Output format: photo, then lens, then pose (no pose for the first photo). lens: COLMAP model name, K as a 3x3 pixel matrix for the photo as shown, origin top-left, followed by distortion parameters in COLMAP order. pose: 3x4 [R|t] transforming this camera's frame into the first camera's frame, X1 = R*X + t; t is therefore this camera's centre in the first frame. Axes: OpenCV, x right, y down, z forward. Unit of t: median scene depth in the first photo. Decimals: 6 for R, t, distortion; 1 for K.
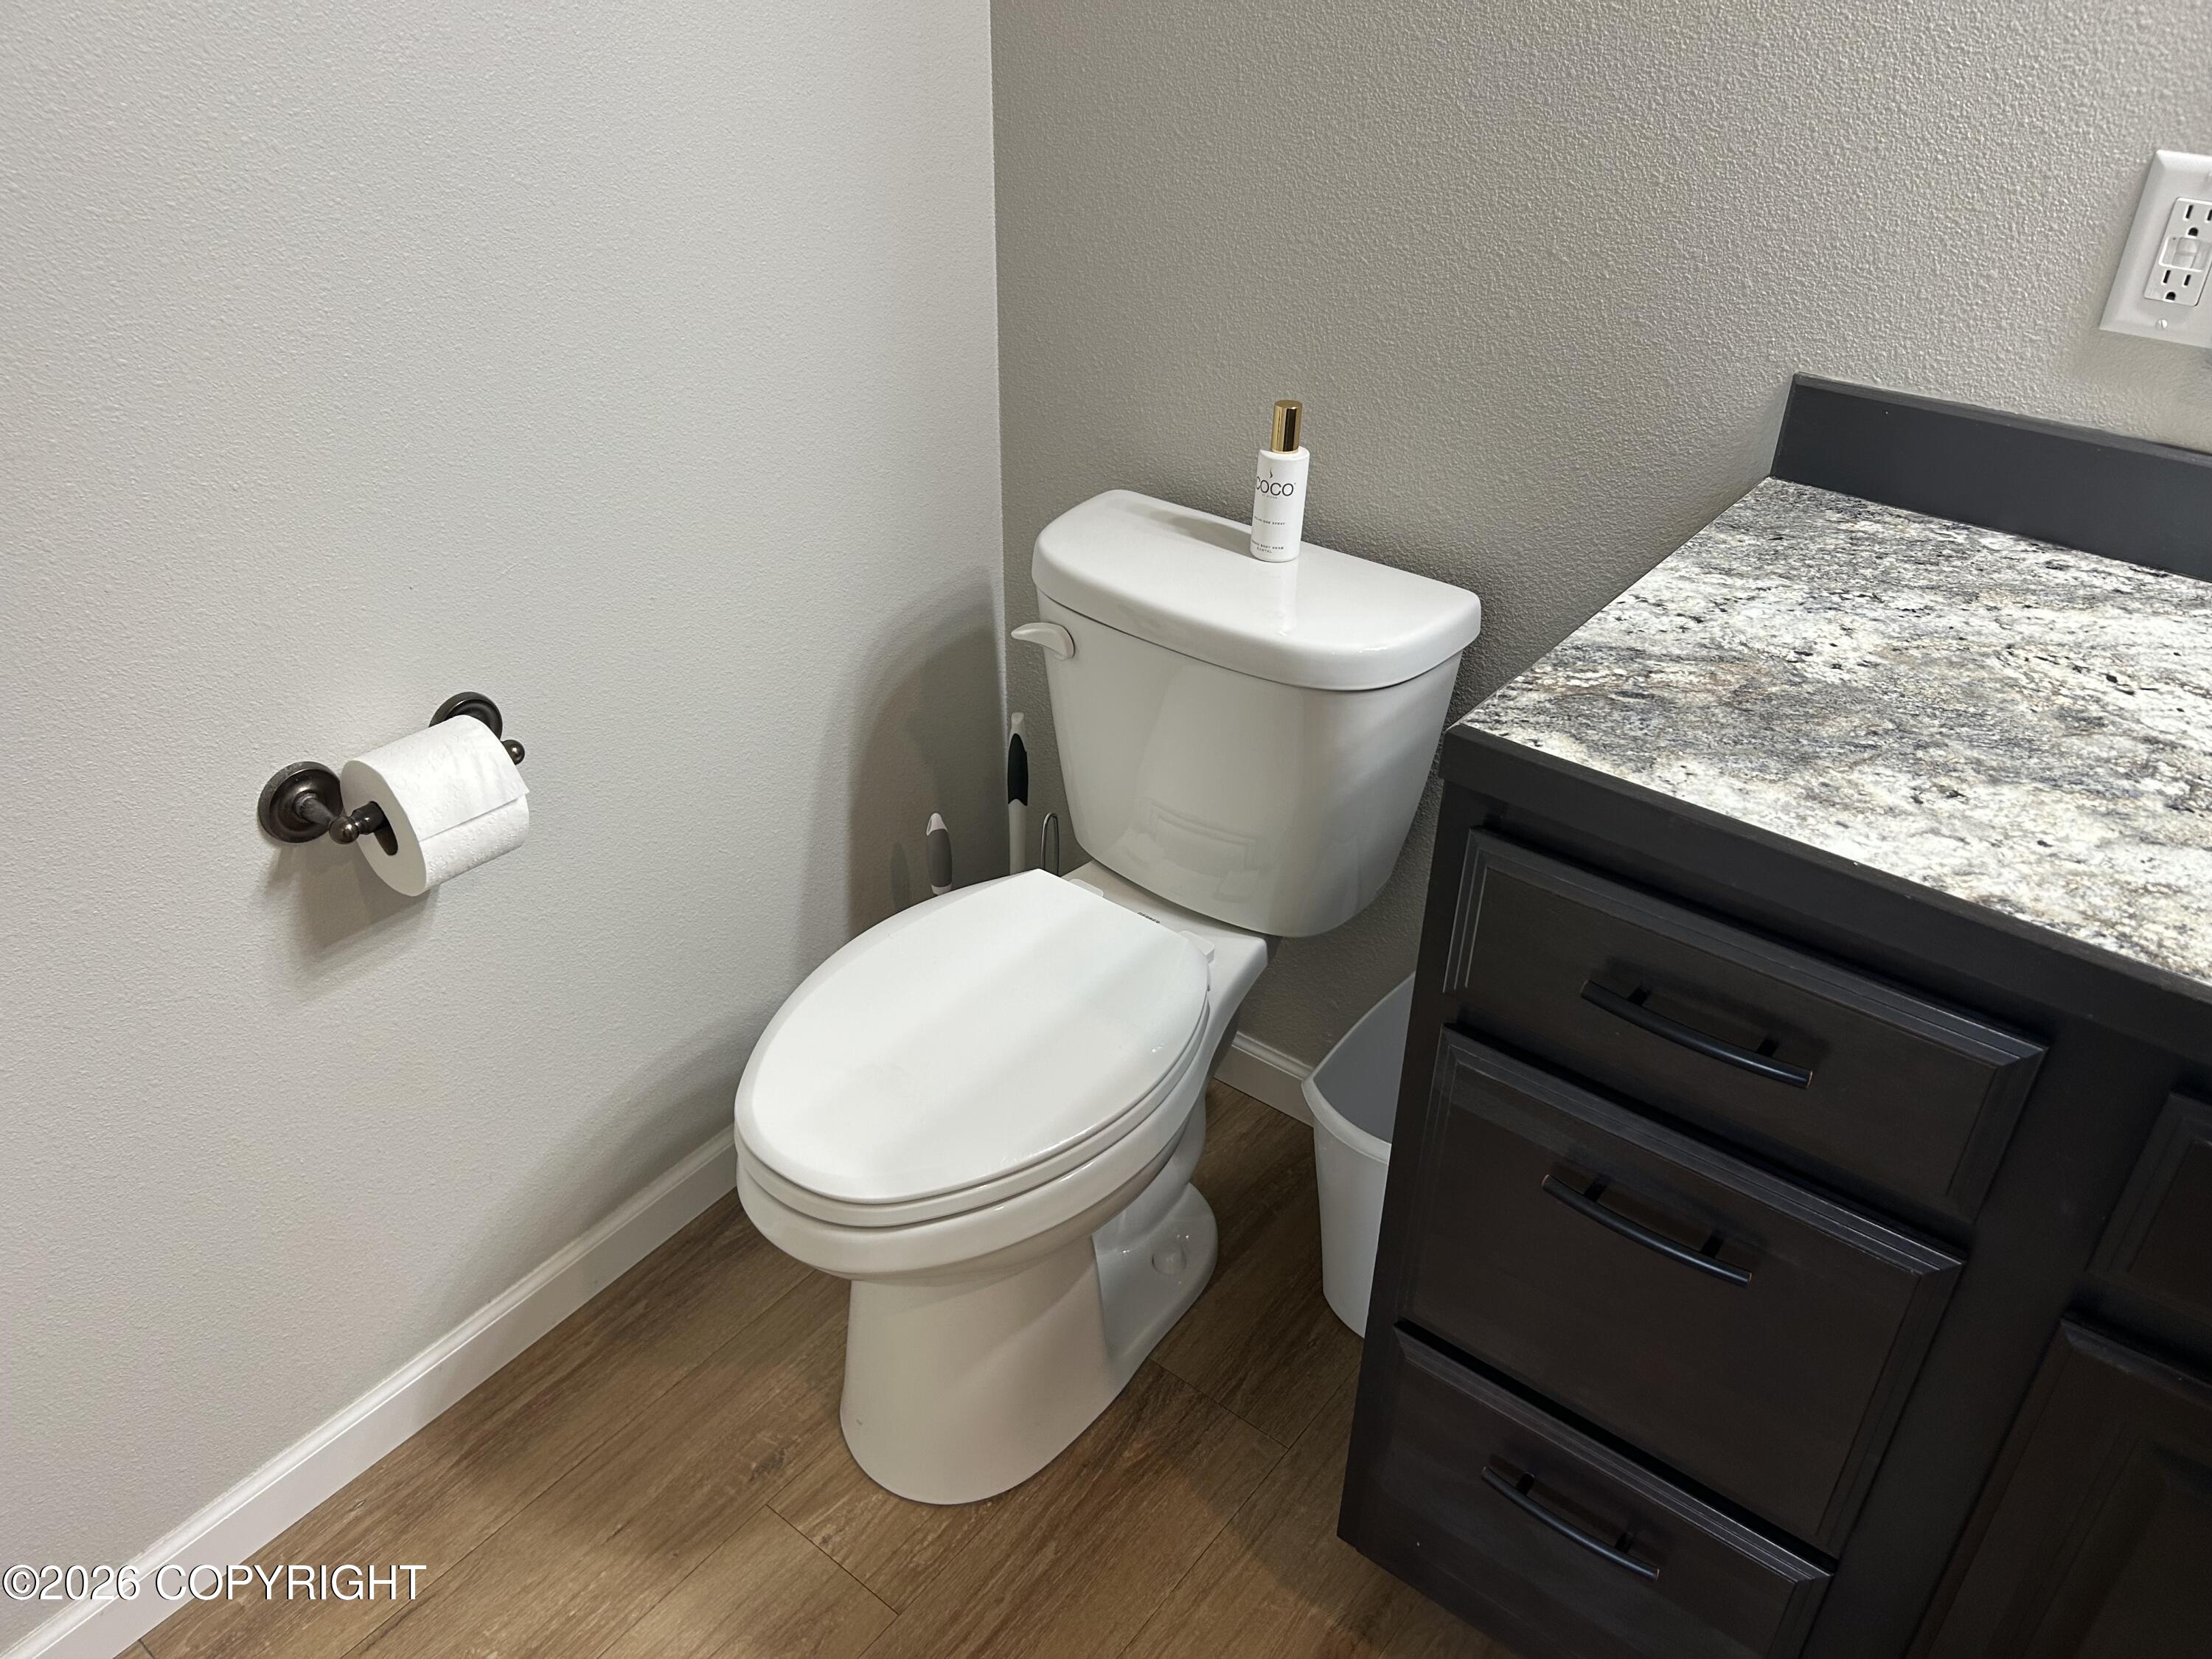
lens RADIAL K [[1662.7, 0, 1099.6], [0, 1662.7, 836.1], [0, 0, 1]] dist [0.056206, -0.068843]
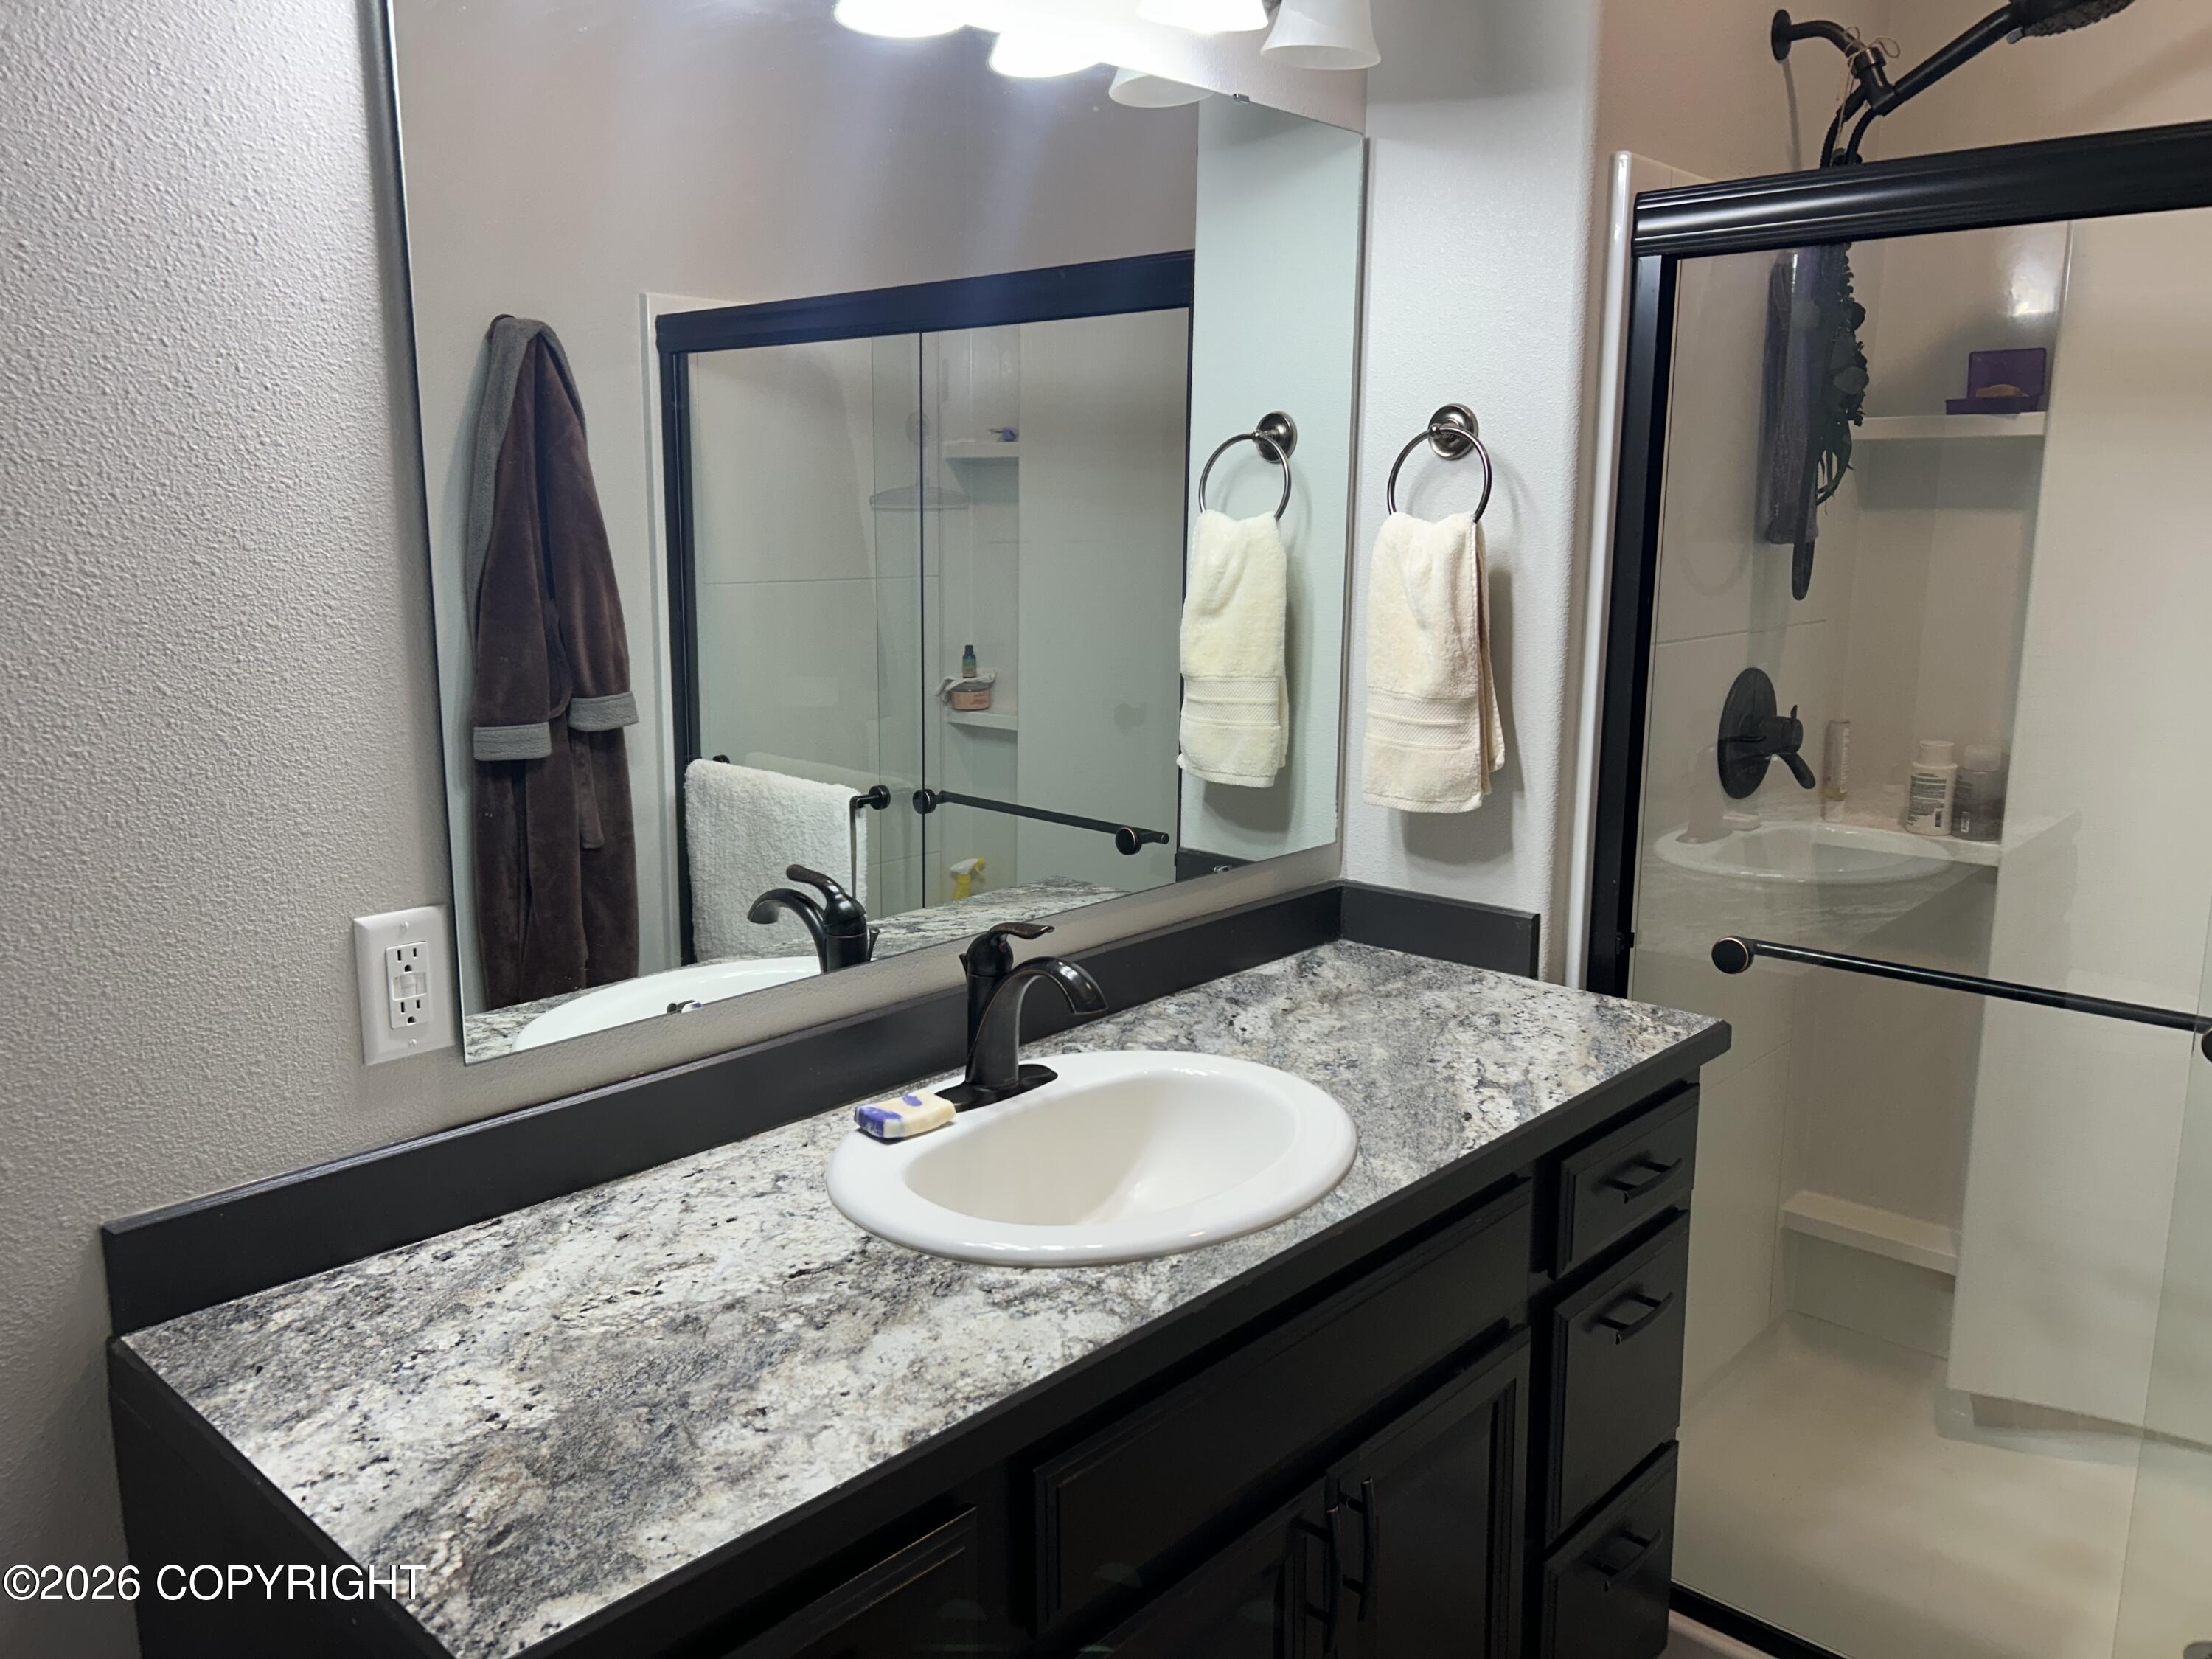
lens RADIAL K [[1662.7, 0, 1102.7], [0, 1662.7, 830.1], [0, 0, 1]] dist [0.056206, -0.068843]
pose [[0.070509, -0.193923, 0.978480, -0.466919], [0.537447, 0.833754, 0.126512, -0.330620], [-0.840344, 0.516961, 0.163011, 0.342975]]
